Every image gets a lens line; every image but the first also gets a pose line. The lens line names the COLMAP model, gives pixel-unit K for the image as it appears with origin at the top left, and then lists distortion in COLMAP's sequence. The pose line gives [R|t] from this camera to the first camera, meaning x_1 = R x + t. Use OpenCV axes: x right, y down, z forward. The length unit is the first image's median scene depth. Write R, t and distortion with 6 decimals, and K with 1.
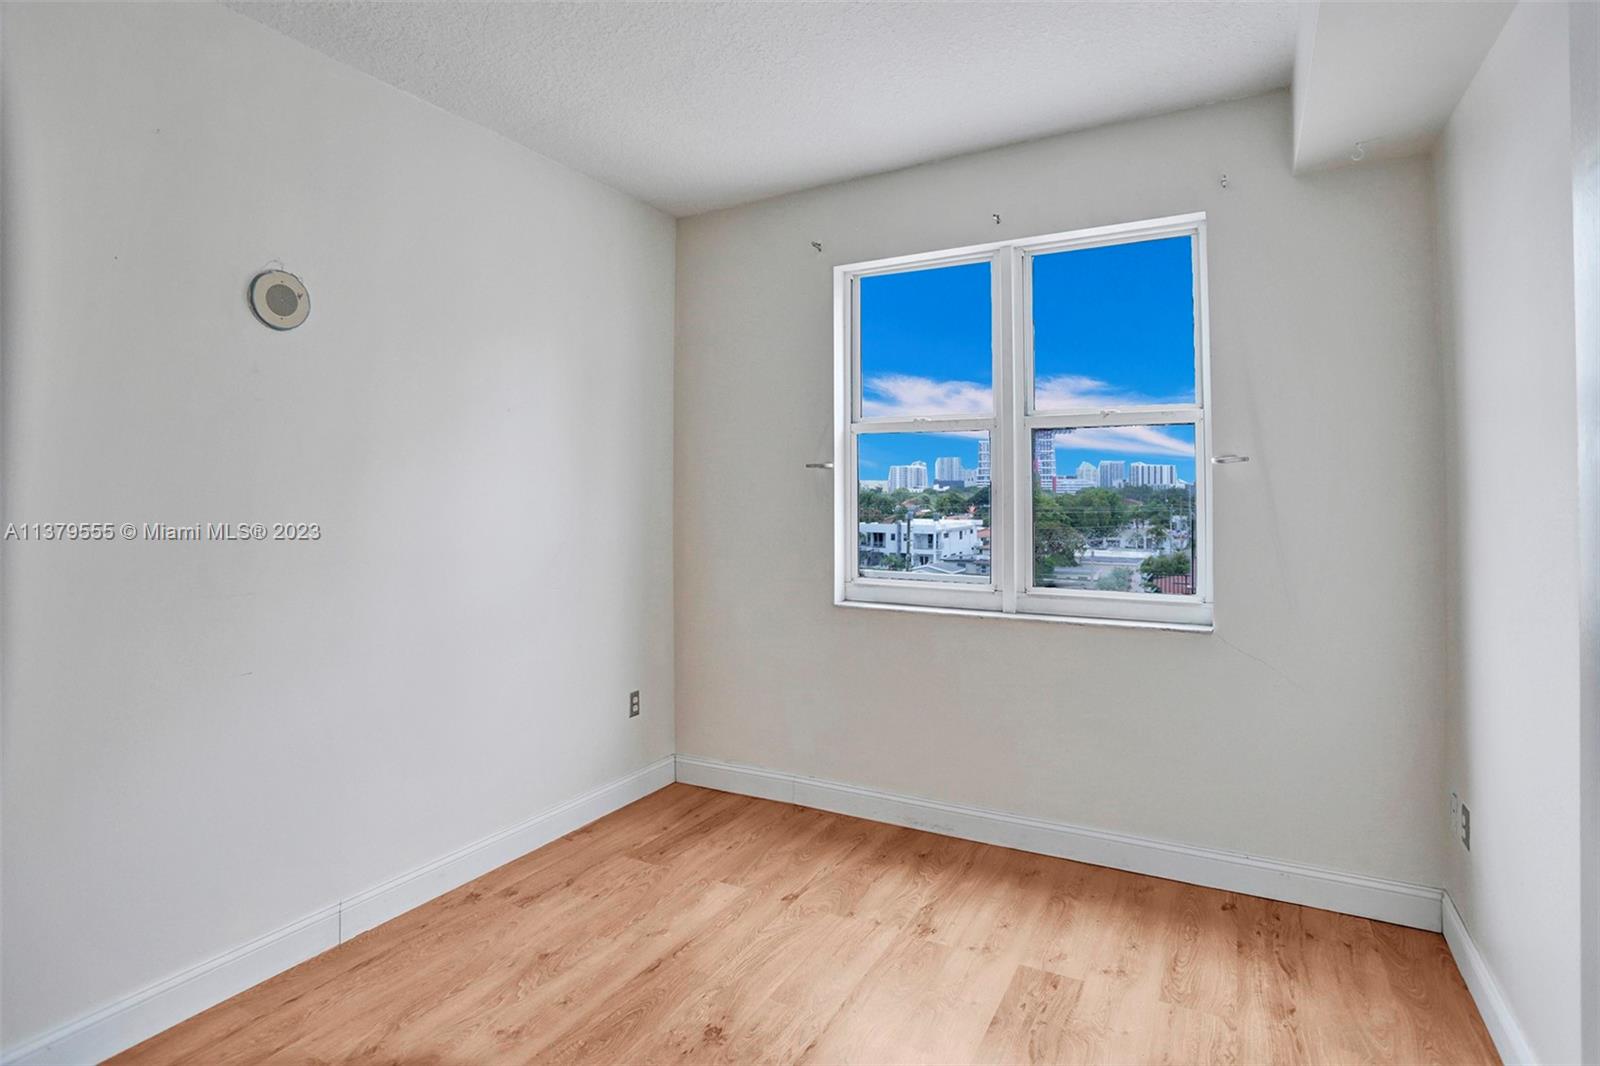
lens RADIAL K [[782.7, 0, 782.4], [0, 782.7, 495.8], [0, 0, 1]] dist [-0.062423, 0.021392]
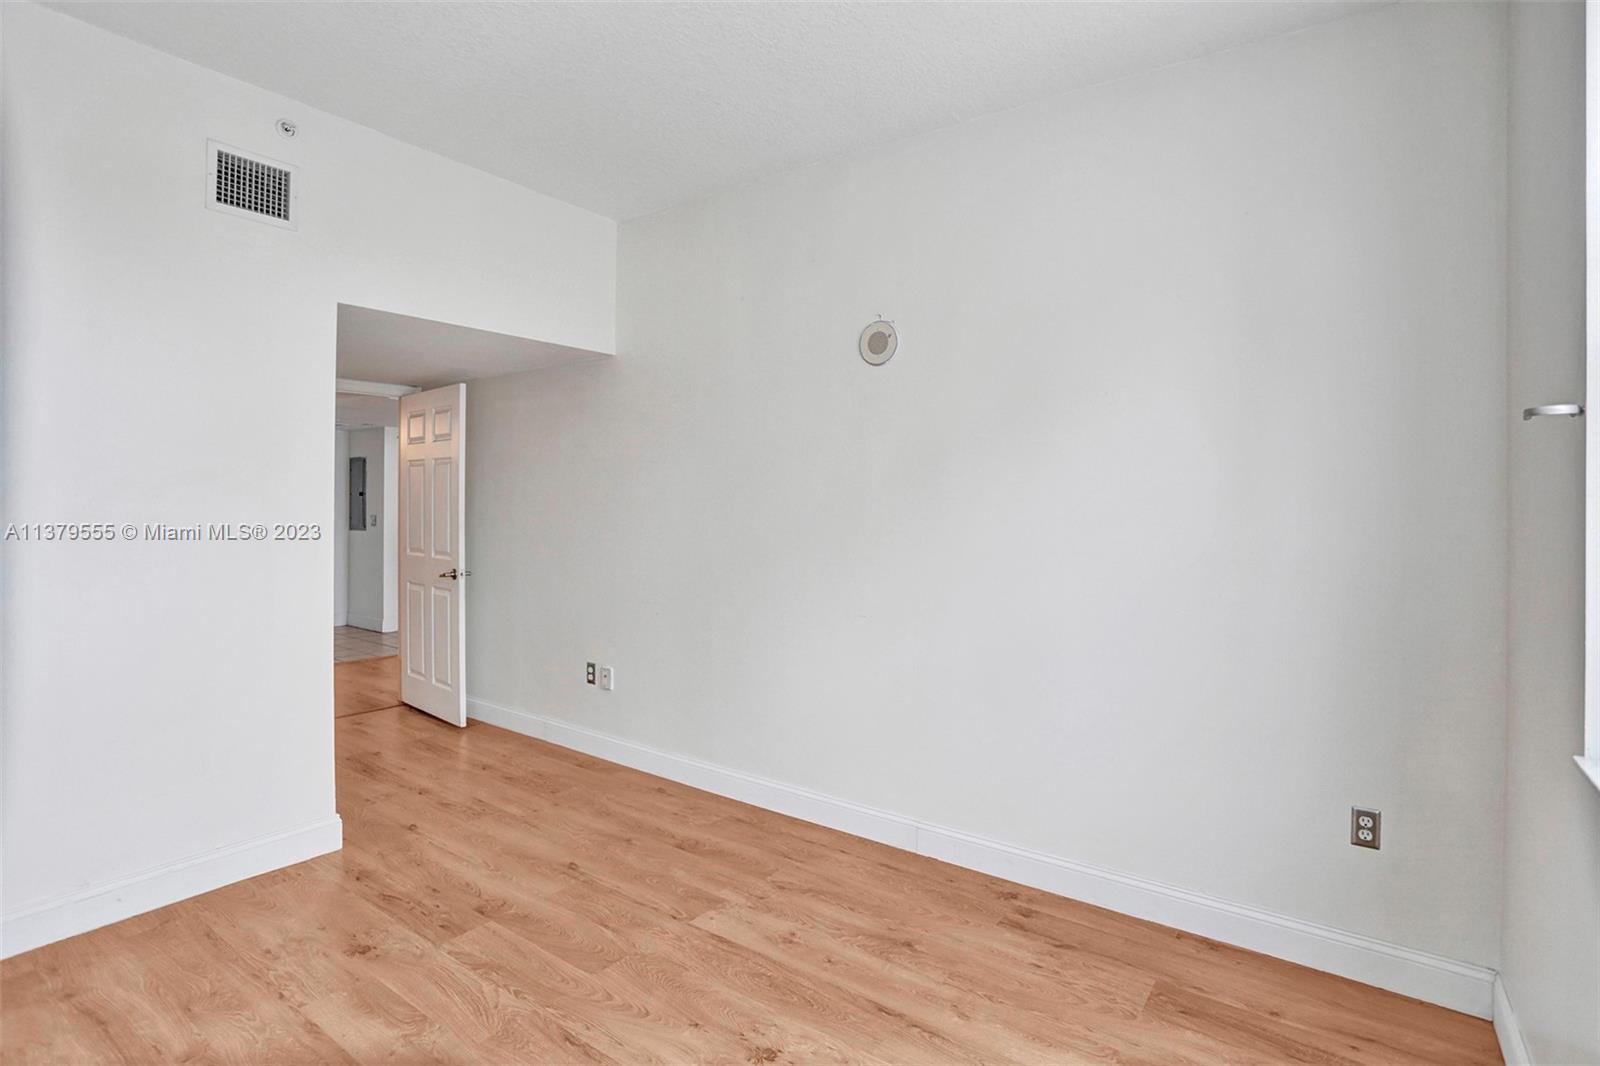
lens RADIAL K [[782.7, 0, 798.9], [0, 782.7, 521.6], [0, 0, 1]] dist [-0.062423, 0.021392]
pose [[-0.081013, 0.028494, -0.996306, 0.673041], [-0.014669, 0.999449, 0.029776, 0.017059], [0.996605, 0.017027, -0.080551, 0.902135]]
